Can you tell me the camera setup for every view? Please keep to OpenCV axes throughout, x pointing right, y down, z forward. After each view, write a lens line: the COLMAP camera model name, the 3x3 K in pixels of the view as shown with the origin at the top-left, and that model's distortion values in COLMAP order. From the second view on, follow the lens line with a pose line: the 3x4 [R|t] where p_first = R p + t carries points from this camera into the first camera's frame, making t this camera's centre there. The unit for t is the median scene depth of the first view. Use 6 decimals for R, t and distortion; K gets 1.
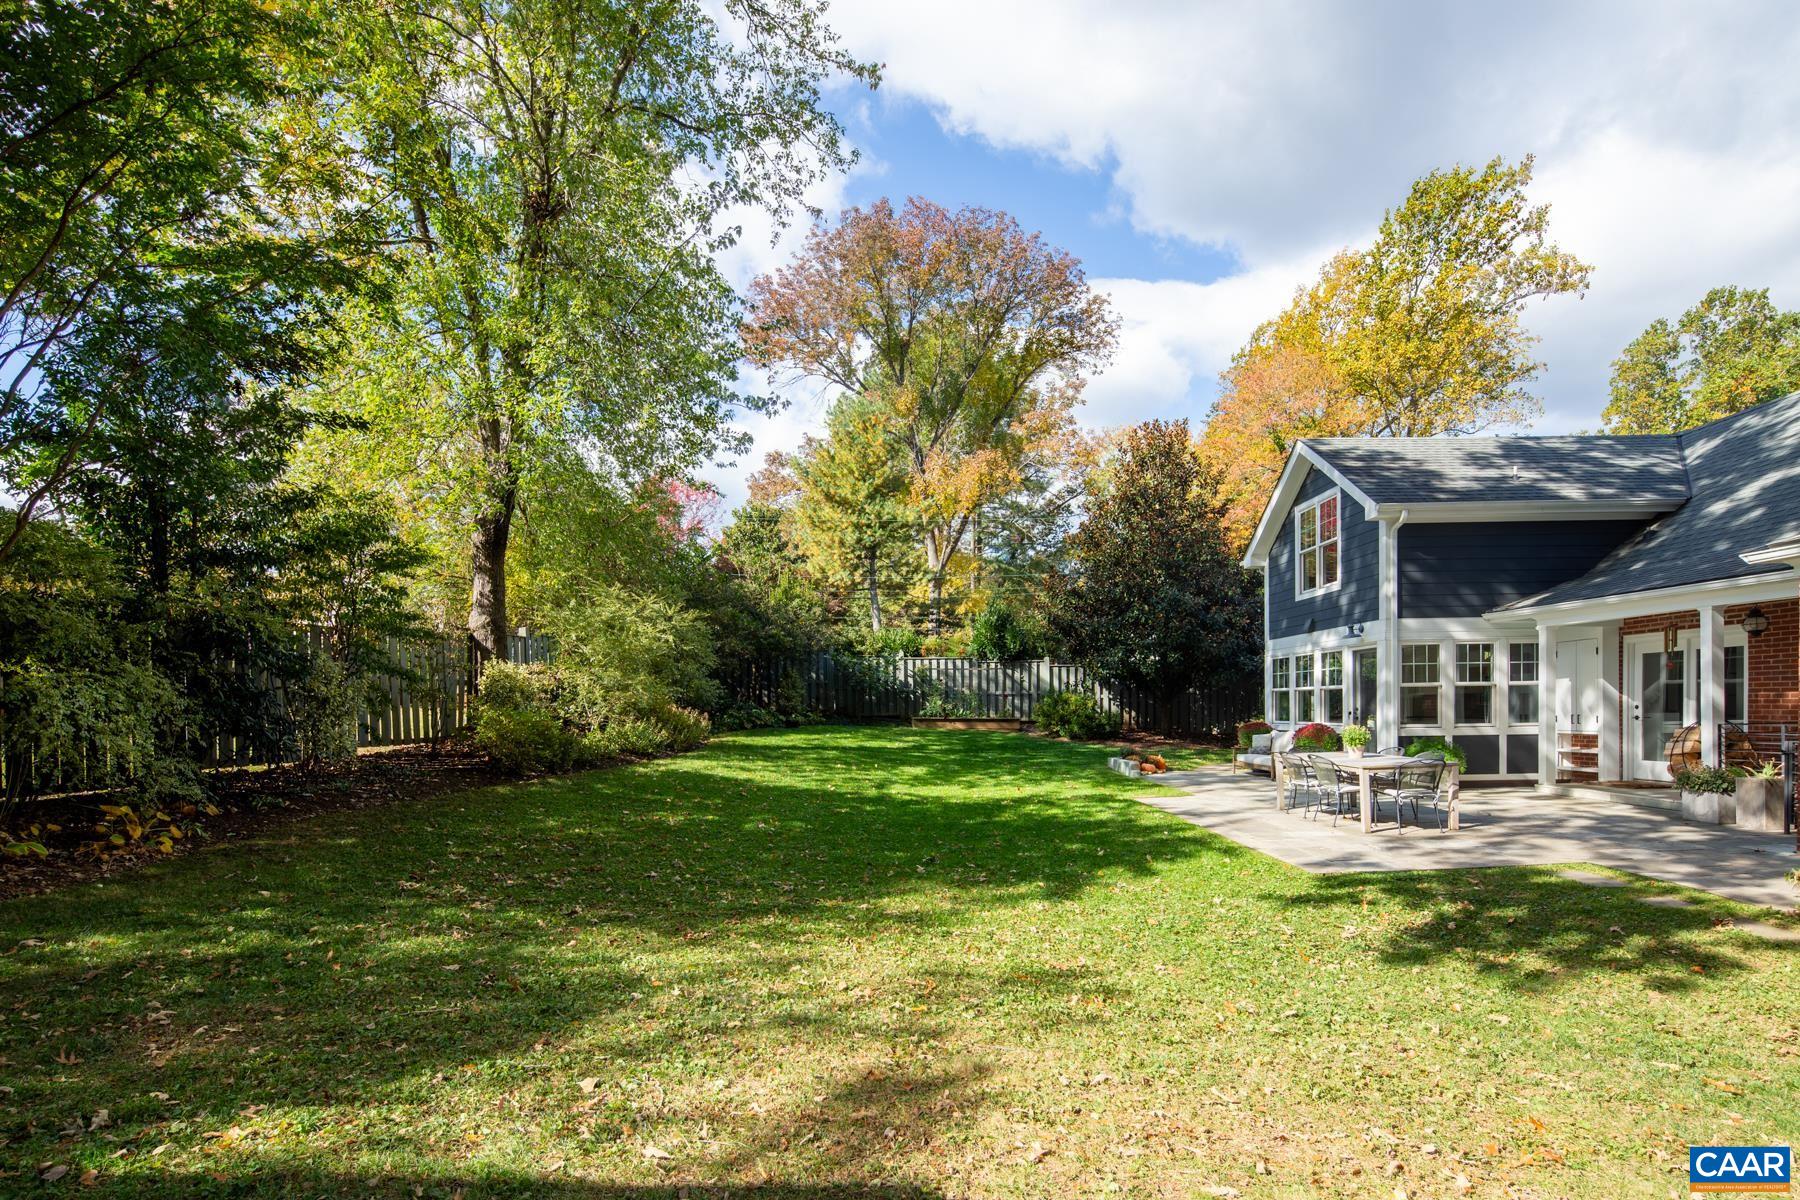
lens RADIAL K [[893.2, 0, 896.7], [0, 893.2, 632.0], [0, 0, 1]] dist [-0.002318, -0.000217]
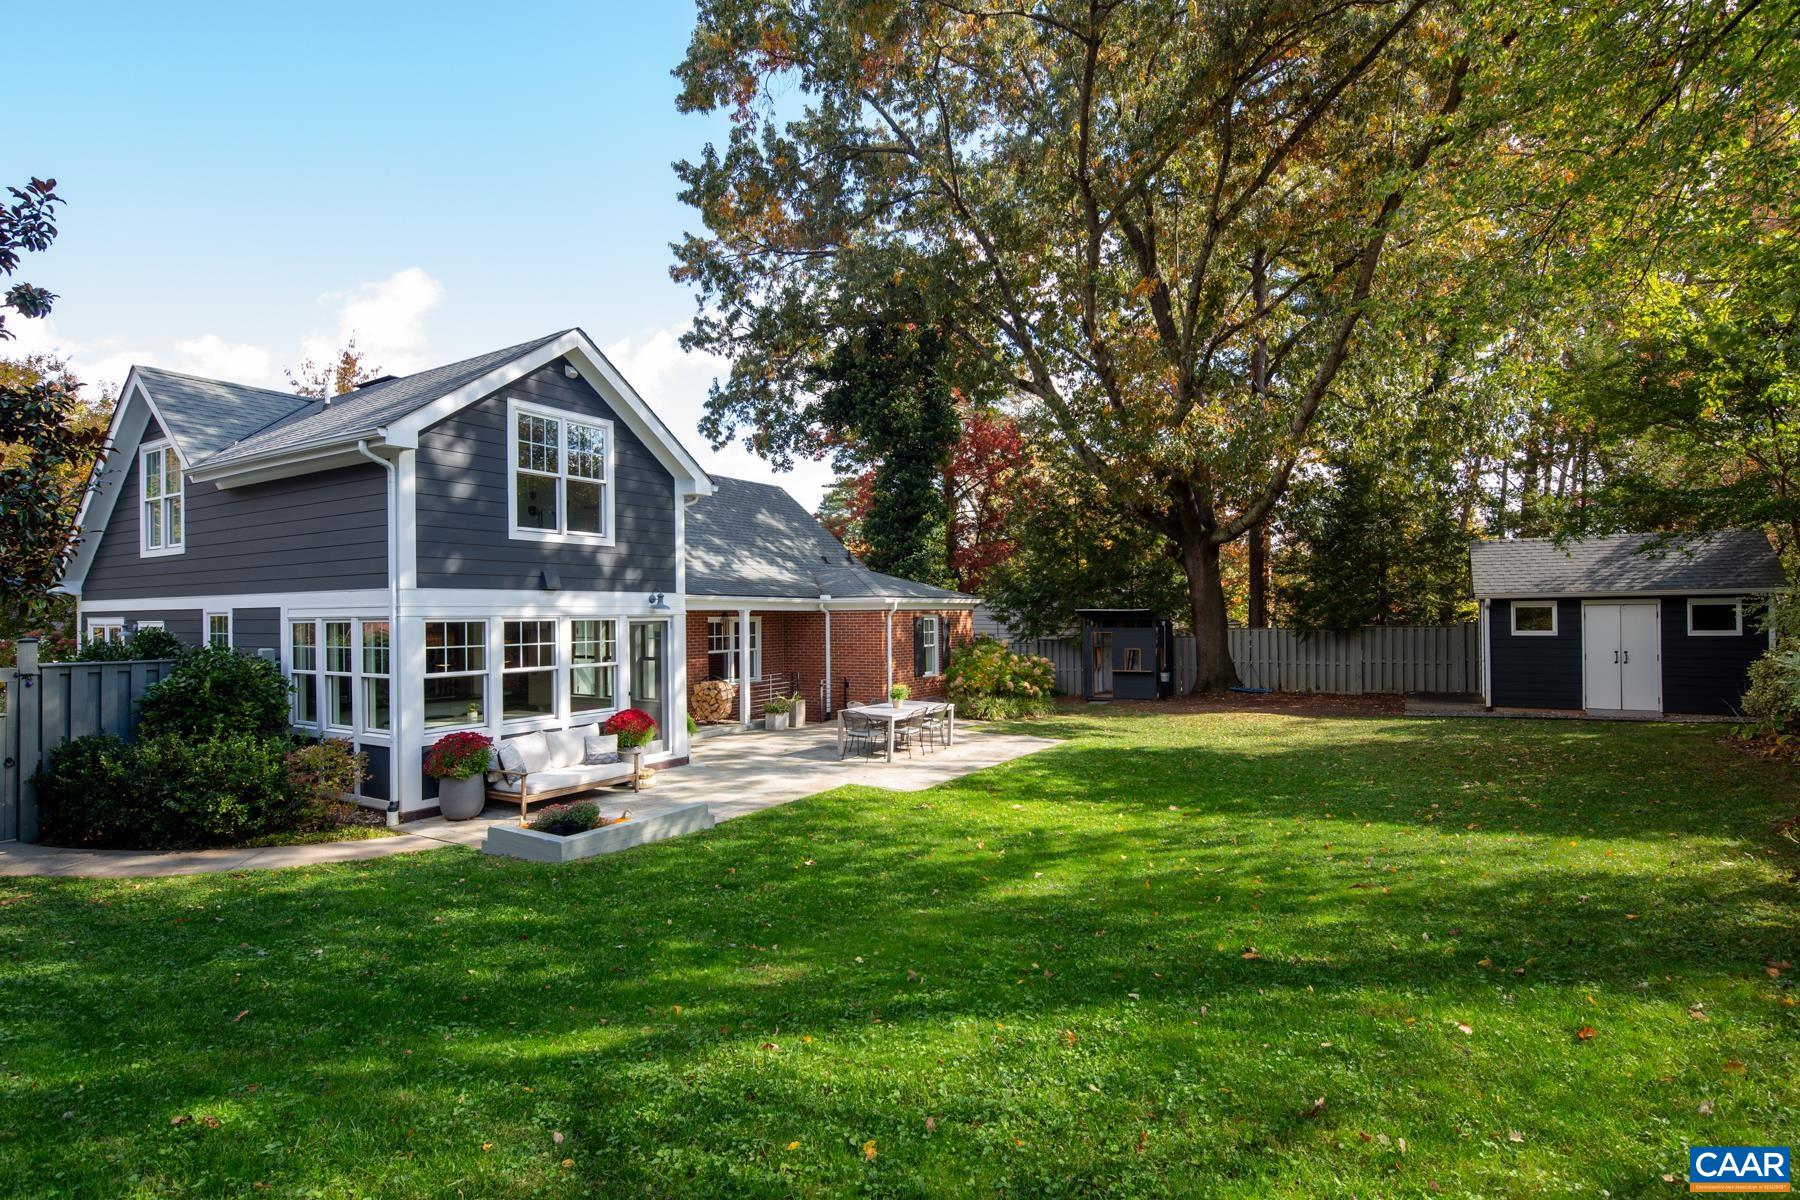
lens RADIAL K [[862.3, 0, 900.0], [0, 862.3, 600.0], [0, 0, 1]] dist [0.004448, 0.001532]
pose [[-0.858837, 0.029840, 0.511378, -0.142465], [-0.022537, 0.995134, -0.095918, 0.075103], [-0.511752, -0.093903, -0.853986, 1.594006]]
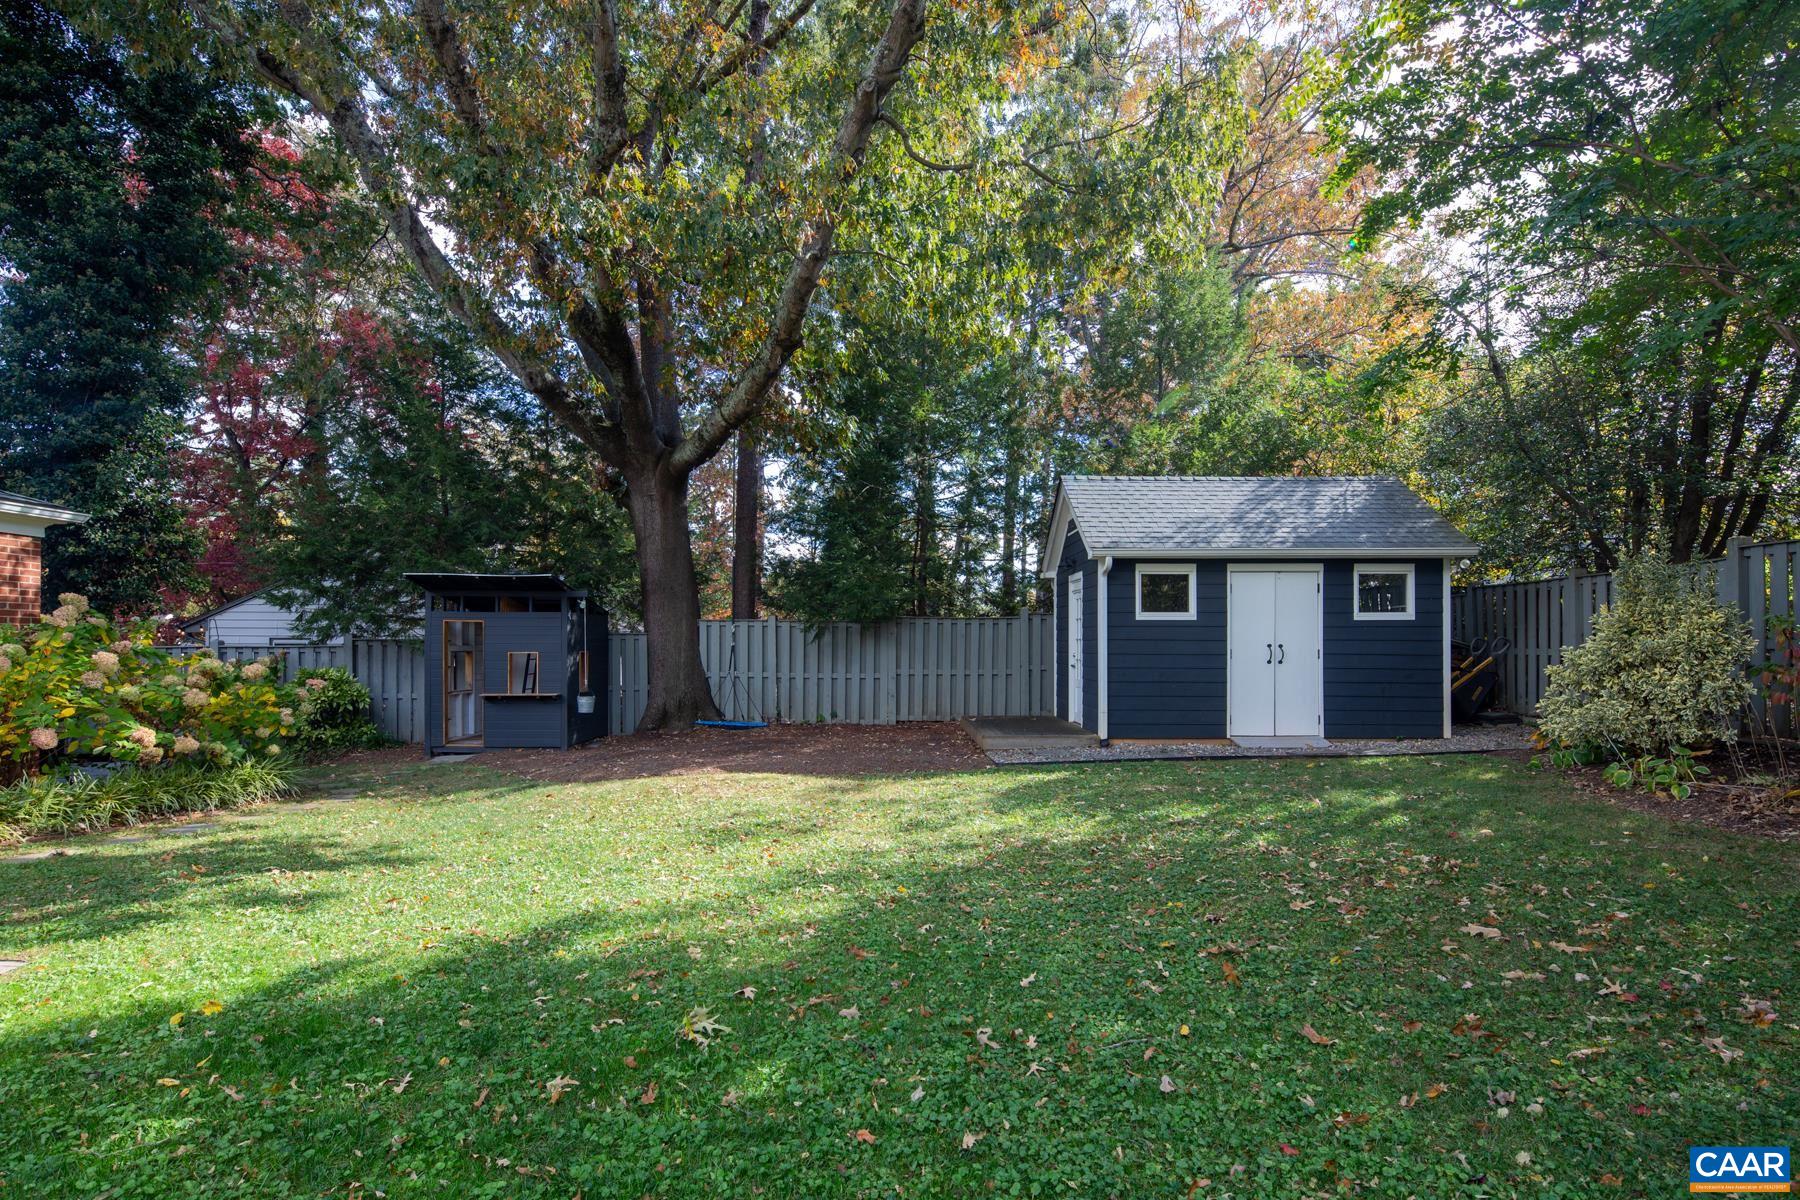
lens RADIAL K [[893.2, 0, 896.7], [0, 893.2, 632.0], [0, 0, 1]] dist [-0.002318, -0.000217]
pose [[-0.999566, 0.007818, -0.028386, -0.021876], [0.010546, 0.995205, -0.097242, 0.070602], [0.027489, -0.097499, -0.994856, 0.816014]]
